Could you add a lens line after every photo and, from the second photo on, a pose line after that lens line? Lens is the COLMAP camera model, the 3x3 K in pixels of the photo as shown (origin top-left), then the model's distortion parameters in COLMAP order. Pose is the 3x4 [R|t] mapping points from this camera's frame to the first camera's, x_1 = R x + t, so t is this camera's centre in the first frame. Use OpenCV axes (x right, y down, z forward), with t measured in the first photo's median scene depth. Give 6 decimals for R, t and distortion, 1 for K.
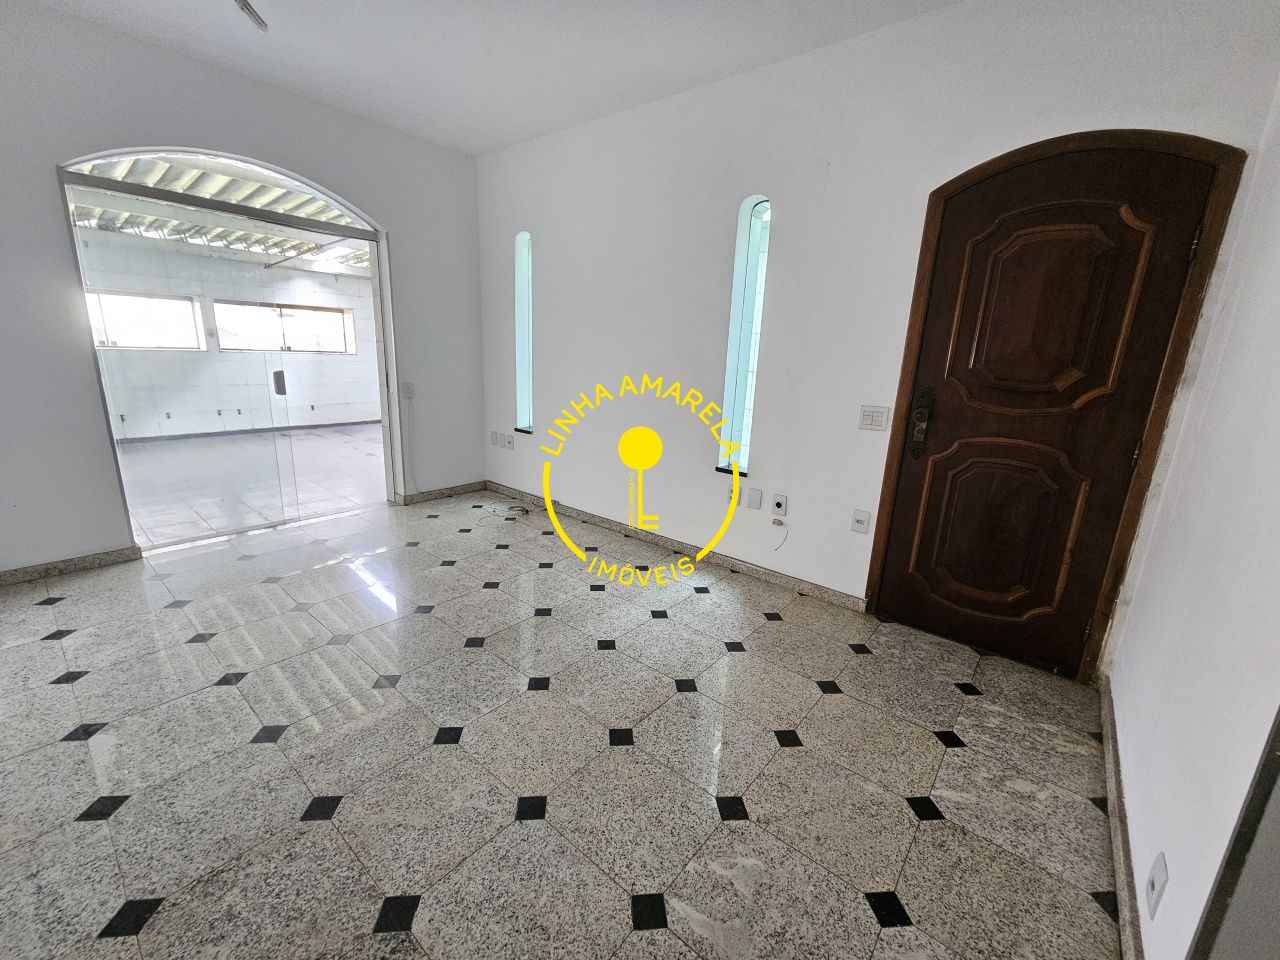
lens RADIAL K [[526.2, 0, 642.5], [0, 526.2, 478.6], [0, 0, 1]] dist [-0.000743, 0.002048]
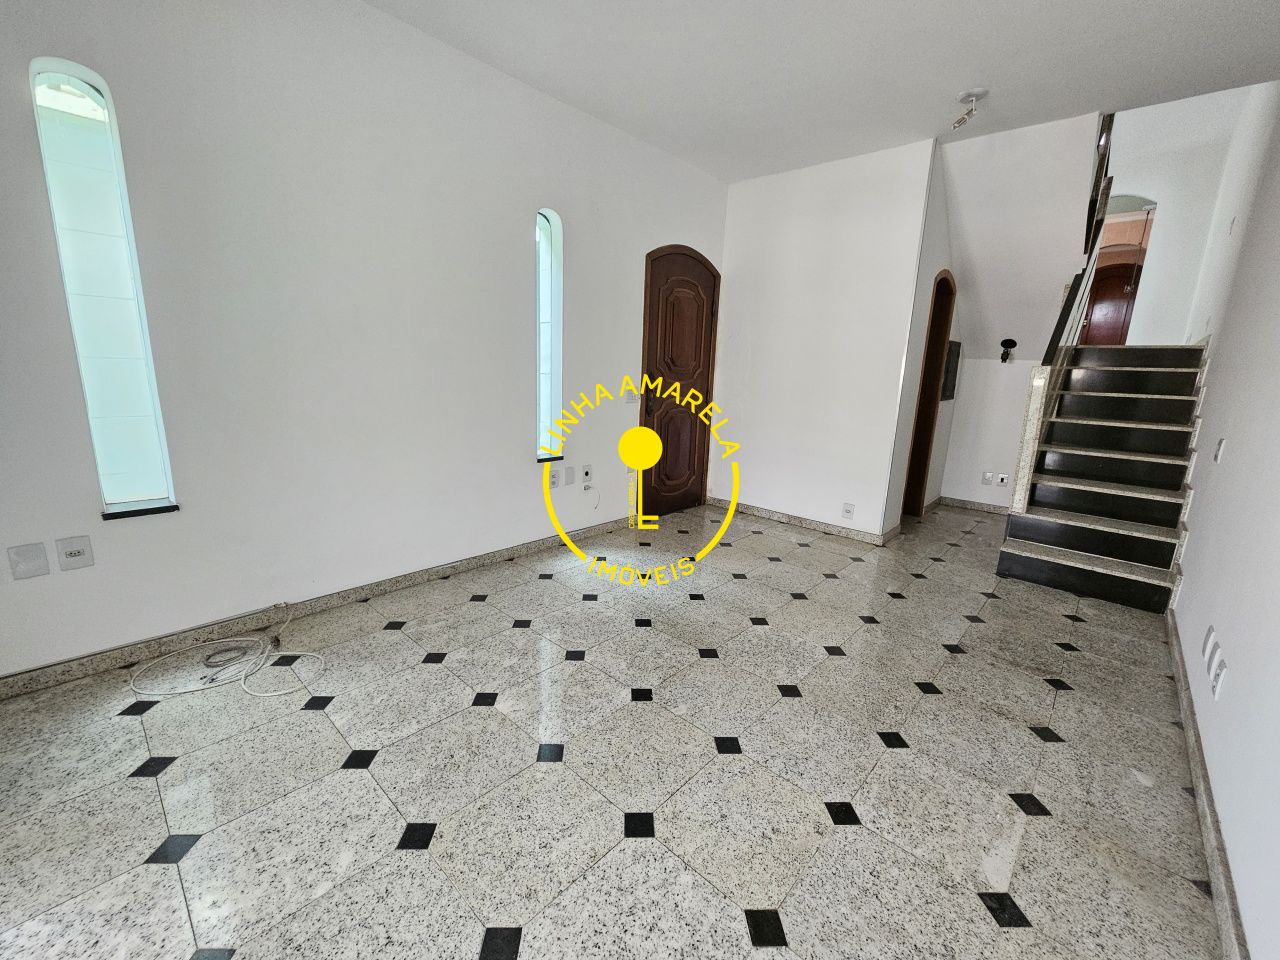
lens RADIAL K [[526.2, 0, 644.7], [0, 526.2, 480.2], [0, 0, 1]] dist [-0.000743, 0.002048]
pose [[0.052036, -0.251396, 0.966485, -1.213402], [0.198634, 0.951064, 0.236690, -0.260886], [-0.978691, 0.179661, 0.099425, 0.967938]]
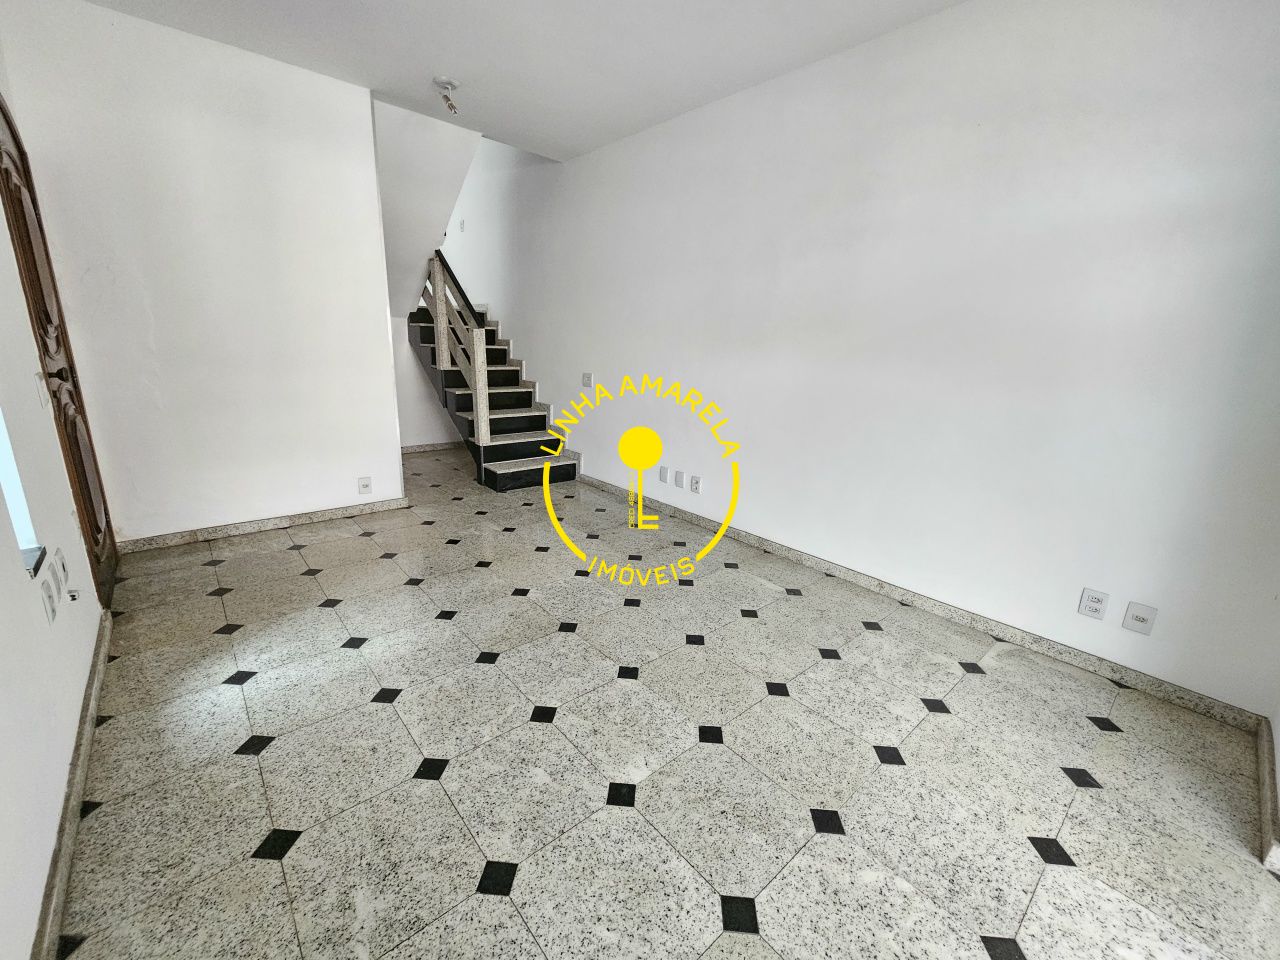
lens RADIAL K [[526.2, 0, 641.9], [0, 526.2, 482.3], [0, 0, 1]] dist [-0.000743, 0.002048]
pose [[-0.983201, -0.124575, 0.133401, -0.567777], [-0.045551, 0.875216, 0.481583, -0.444077], [-0.176748, 0.467417, -0.866188, 1.748694]]
